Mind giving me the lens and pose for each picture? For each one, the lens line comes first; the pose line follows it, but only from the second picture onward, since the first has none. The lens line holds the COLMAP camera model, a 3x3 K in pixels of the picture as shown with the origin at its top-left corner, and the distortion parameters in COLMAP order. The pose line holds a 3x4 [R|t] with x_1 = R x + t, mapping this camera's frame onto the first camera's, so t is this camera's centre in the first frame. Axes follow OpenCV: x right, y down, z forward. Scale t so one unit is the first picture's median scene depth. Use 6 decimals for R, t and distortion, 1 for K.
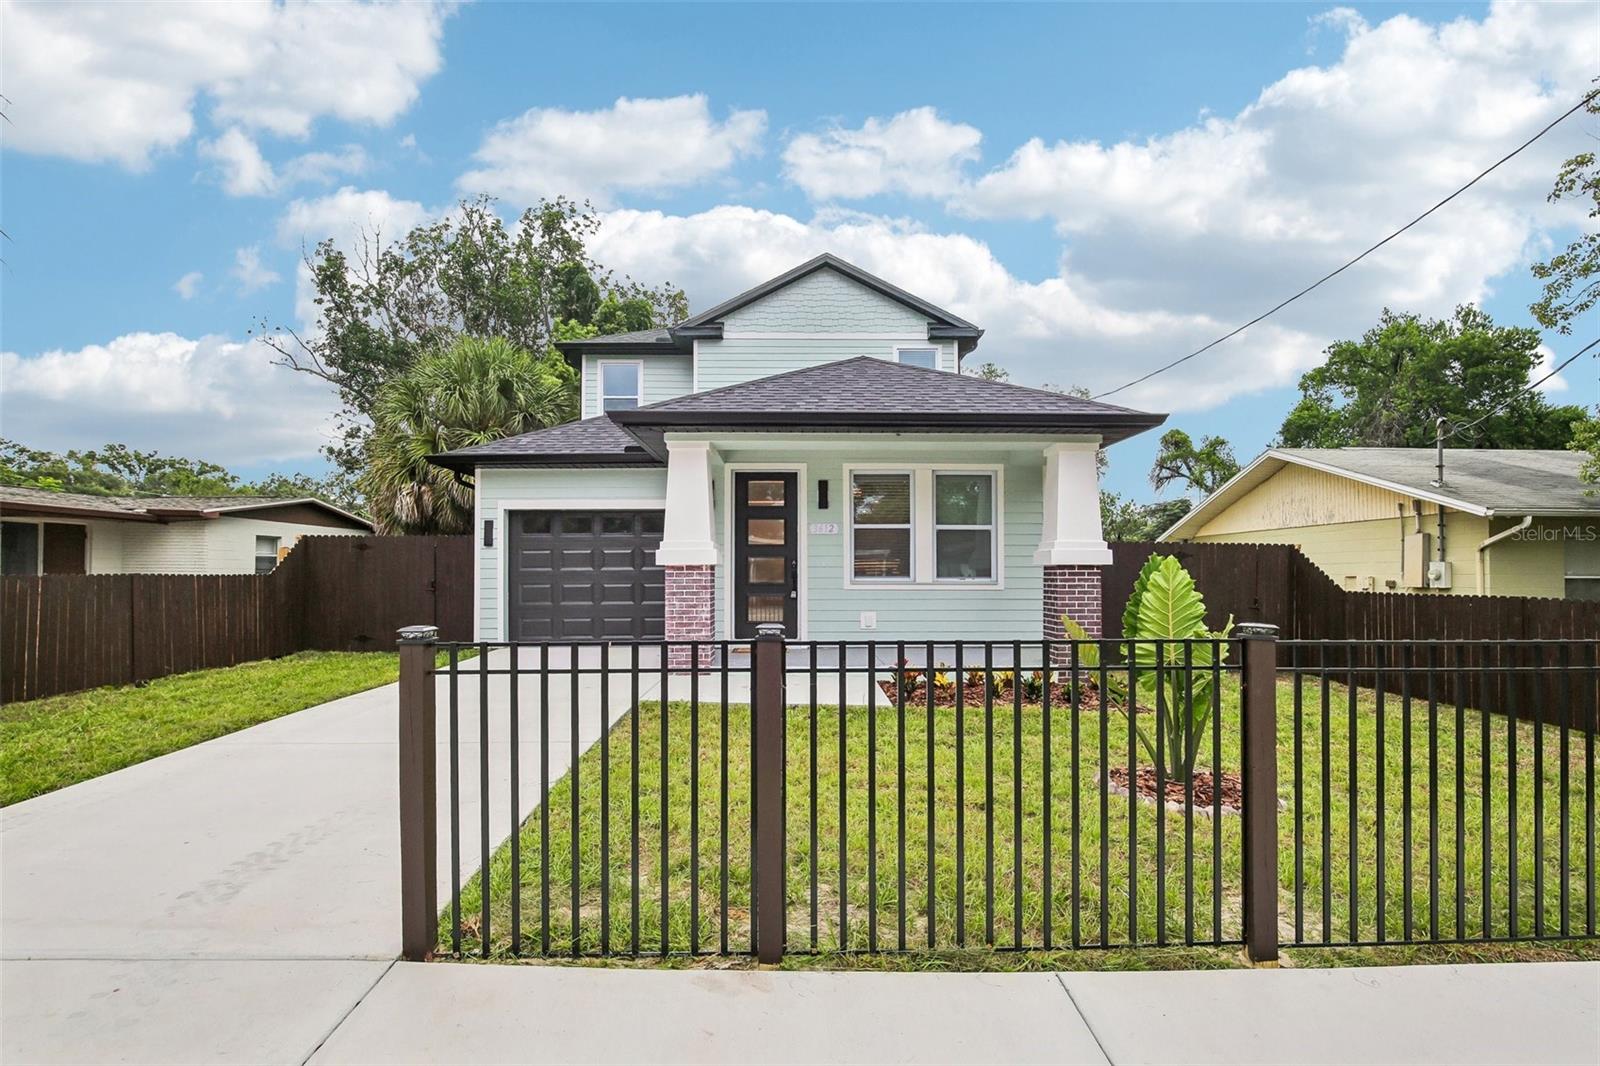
lens RADIAL K [[742.5, 0, 795.3], [0, 742.5, 562.6], [0, 0, 1]] dist [-0.025394, 0.000254]
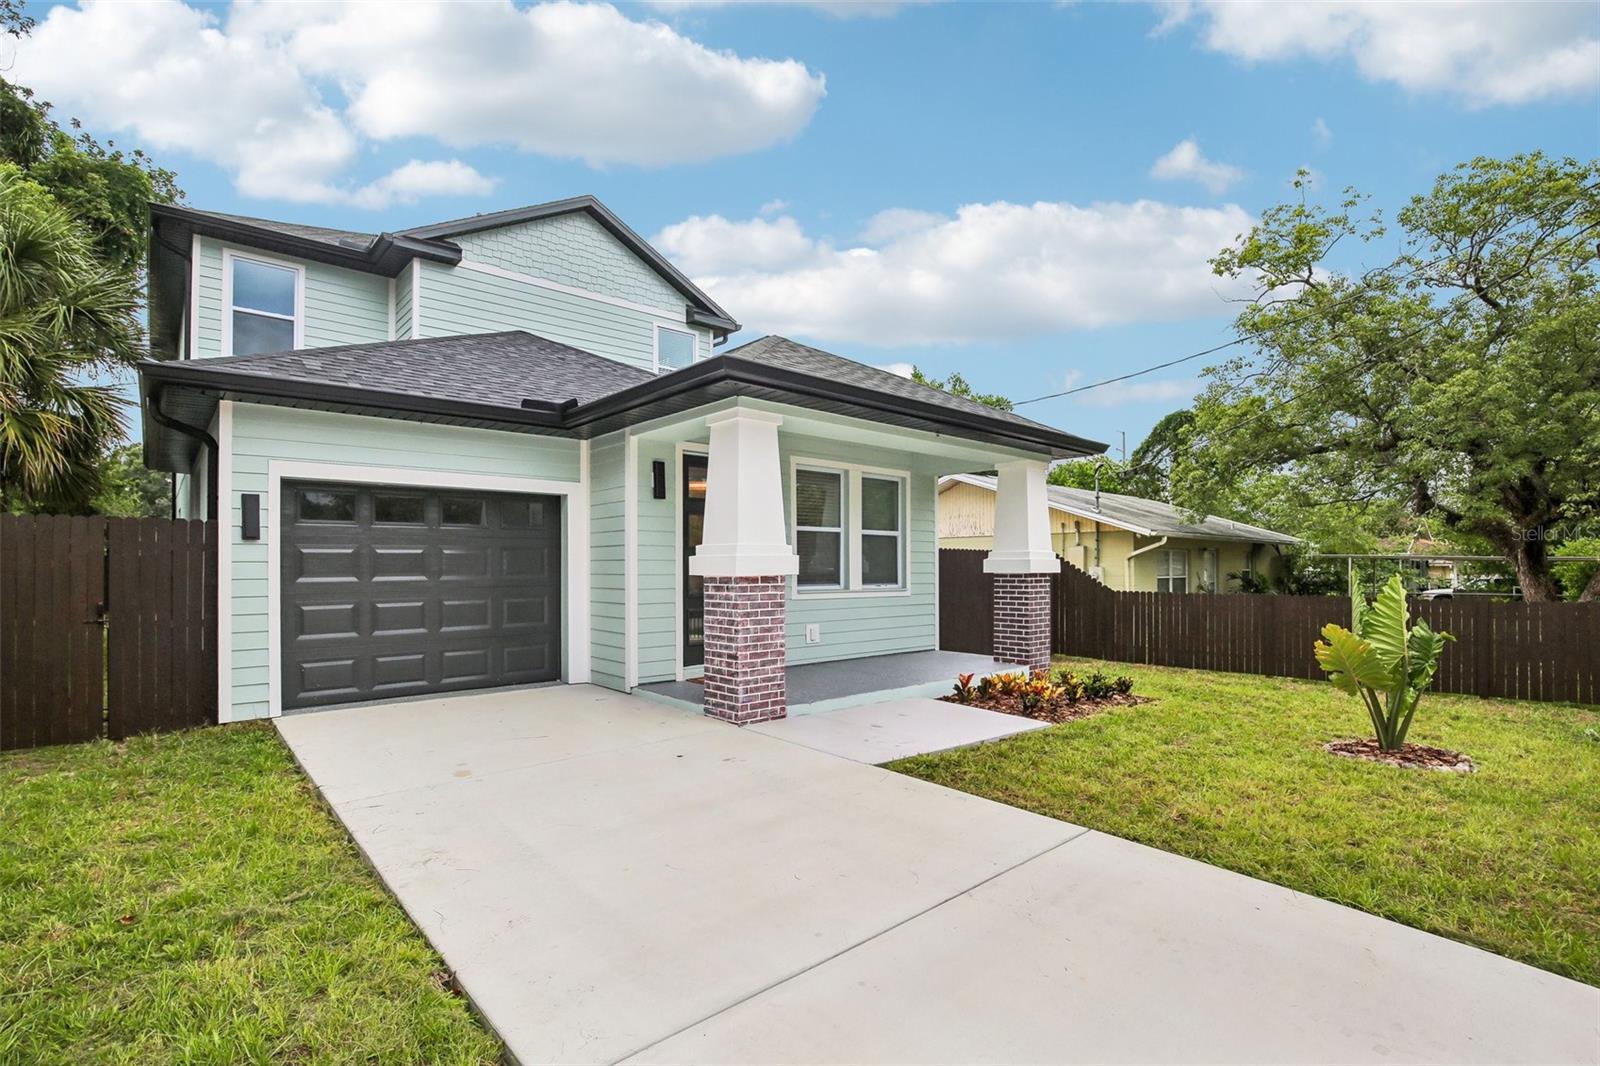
lens RADIAL K [[742.5, 0, 795.3], [0, 742.5, 562.6], [0, 0, 1]] dist [-0.025394, 0.000254]
pose [[0.764663, 0.003698, 0.644419, -0.453415], [-0.008205, 0.999958, 0.003997, -0.010226], [-0.644378, -0.008343, 0.764662, 0.297123]]
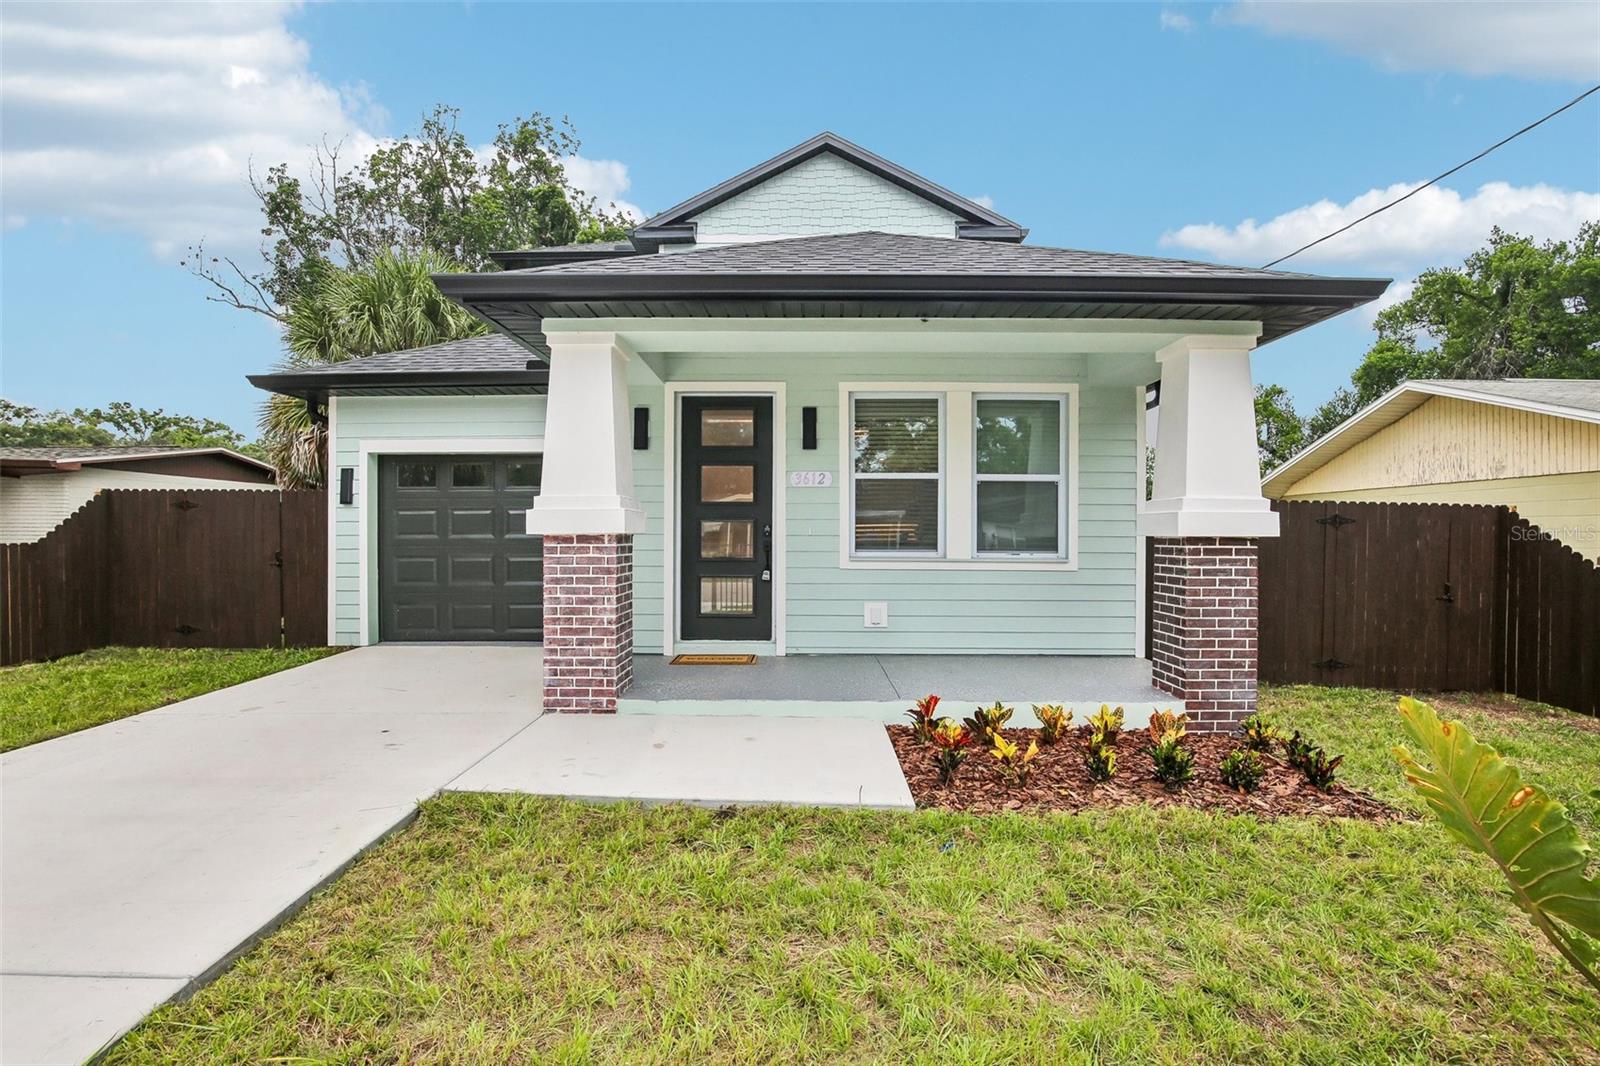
lens RADIAL K [[752.1, 0, 784.7], [0, 752.1, 539.1], [0, 0, 1]] dist [-0.027276, -0.000055]
pose [[0.999532, 0.004207, -0.030302, 0.032862], [-0.003567, 0.999770, 0.021153, -0.004932], [0.030384, -0.021035, 0.999317, 0.285094]]
